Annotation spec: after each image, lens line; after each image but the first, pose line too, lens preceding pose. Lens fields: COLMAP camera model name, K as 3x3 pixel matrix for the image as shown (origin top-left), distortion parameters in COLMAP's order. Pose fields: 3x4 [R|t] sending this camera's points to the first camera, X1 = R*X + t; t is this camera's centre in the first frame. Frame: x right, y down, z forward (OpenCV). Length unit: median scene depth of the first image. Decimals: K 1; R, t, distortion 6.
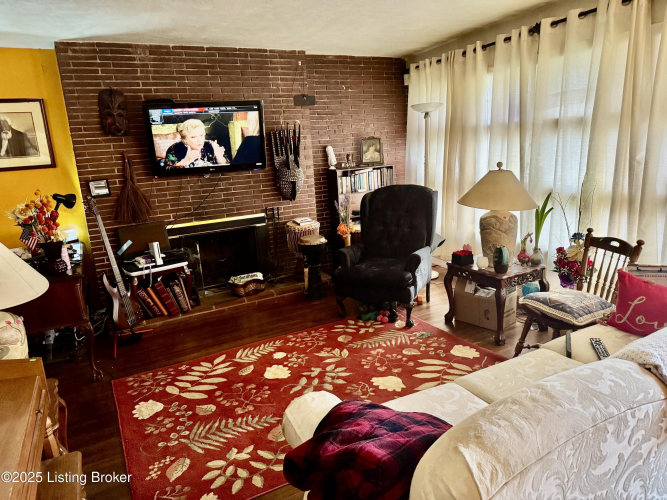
lens RADIAL K [[464.9, 0, 333.6], [0, 464.9, 254.9], [0, 0, 1]] dist [0.043485, -0.064497]
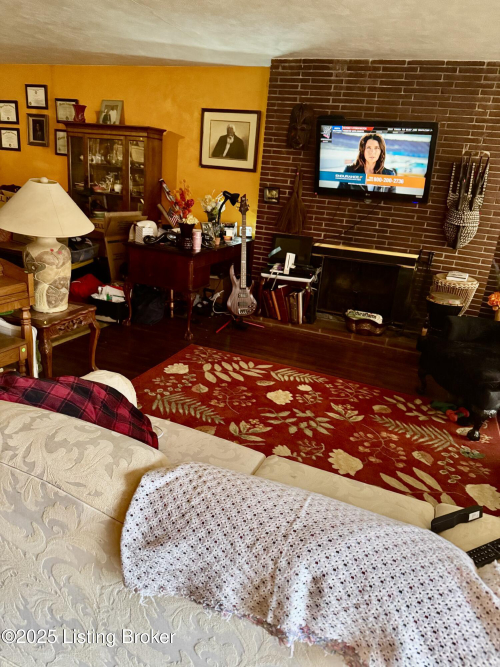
lens RADIAL K [[464.9, 0, 243.8], [0, 464.9, 334.9], [0, 0, 1]] dist [0.043485, -0.064497]
pose [[0.622795, 0.361397, -0.693916, 0.387371], [-0.305010, 0.928900, 0.210030, -0.046030], [0.720483, 0.080845, 0.688744, 0.204709]]
